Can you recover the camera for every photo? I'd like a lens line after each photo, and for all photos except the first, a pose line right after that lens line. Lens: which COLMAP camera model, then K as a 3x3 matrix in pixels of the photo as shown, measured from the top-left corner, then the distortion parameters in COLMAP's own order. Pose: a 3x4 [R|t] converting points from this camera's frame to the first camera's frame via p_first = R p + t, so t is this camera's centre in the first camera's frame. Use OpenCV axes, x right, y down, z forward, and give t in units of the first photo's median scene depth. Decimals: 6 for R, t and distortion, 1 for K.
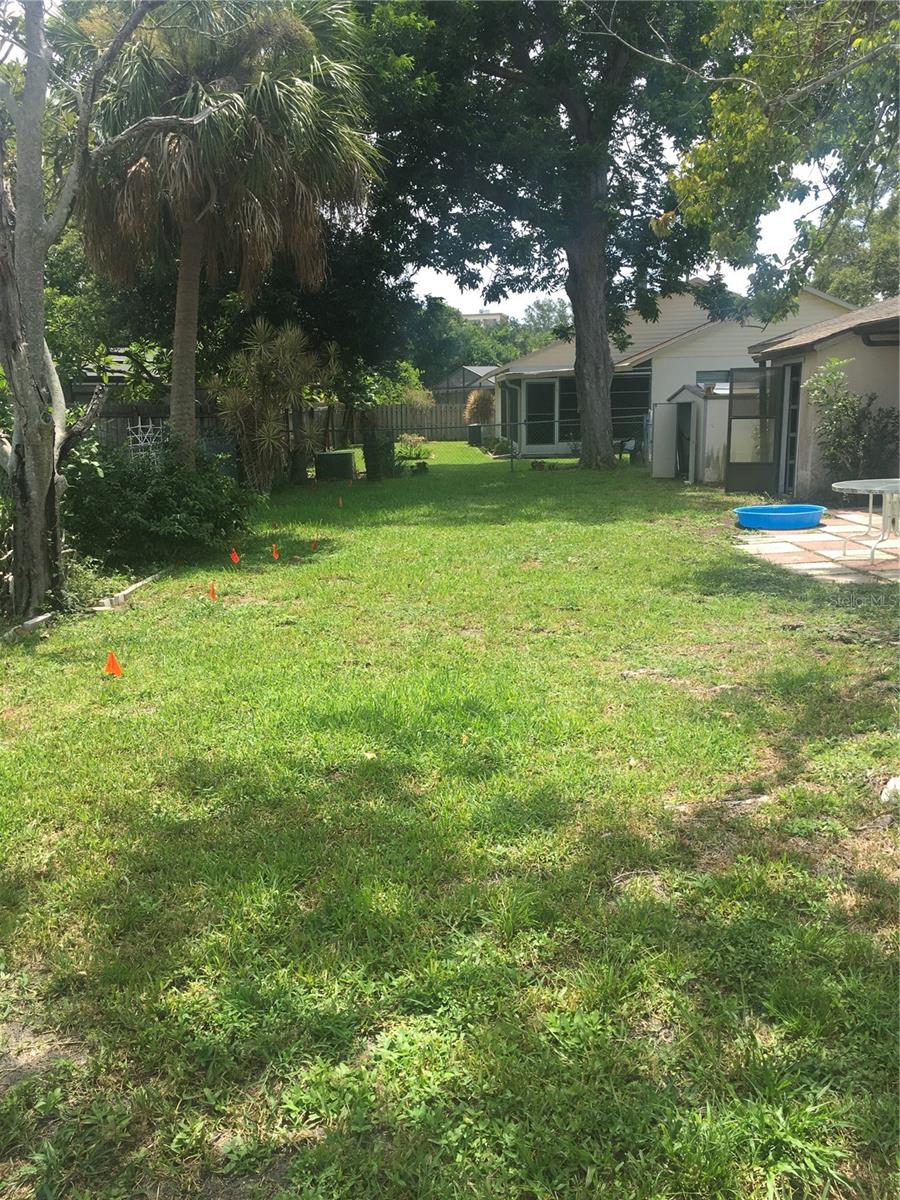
lens RADIAL K [[1016.6, 0, 449.2], [0, 1016.6, 600.5], [0, 0, 1]] dist [0.010564, 0.003327]
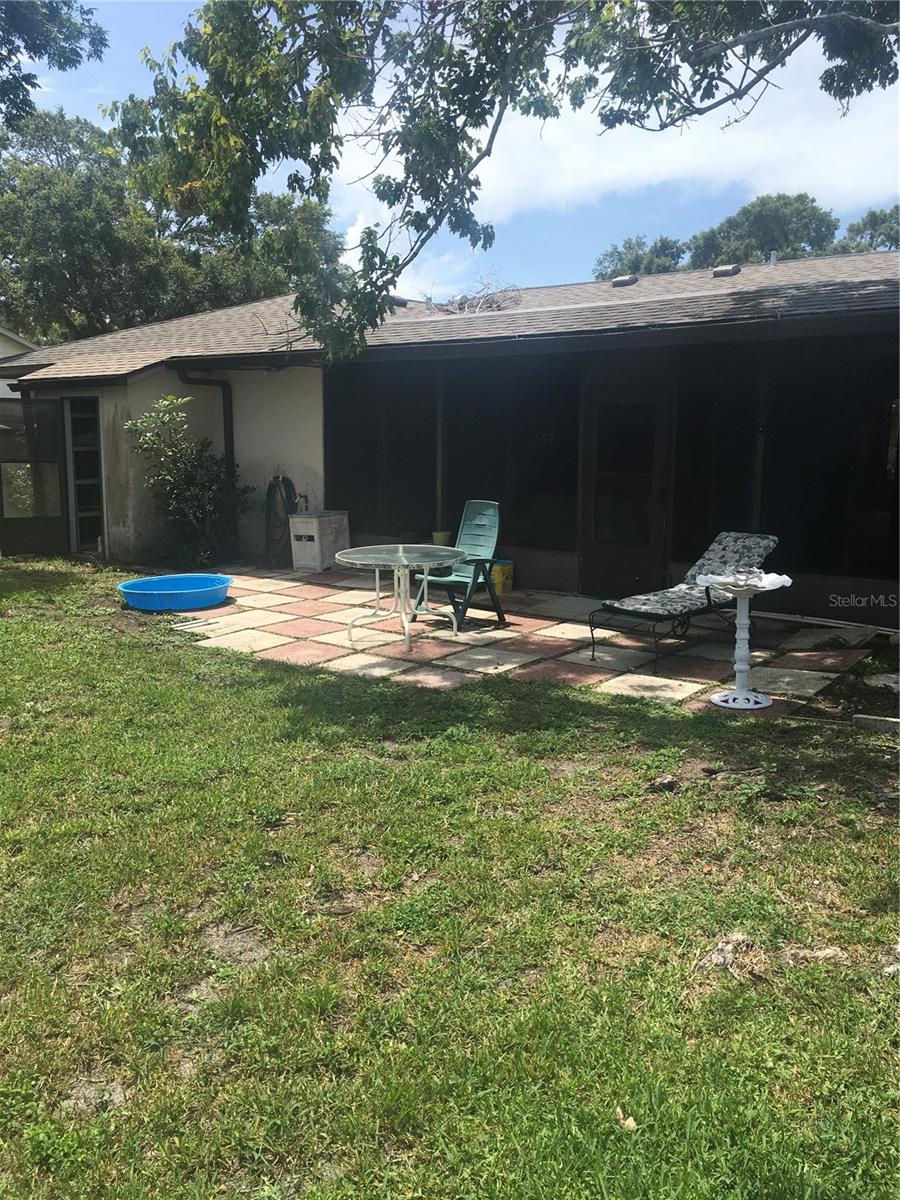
lens RADIAL K [[1016.6, 0, 449.8], [0, 1016.6, 599.0], [0, 0, 1]] dist [0.010564, 0.003327]
pose [[0.623496, -0.105364, 0.774694, -0.135716], [0.123099, 0.991748, 0.035812, -0.066550], [-0.772075, 0.073035, 0.631321, 0.274261]]
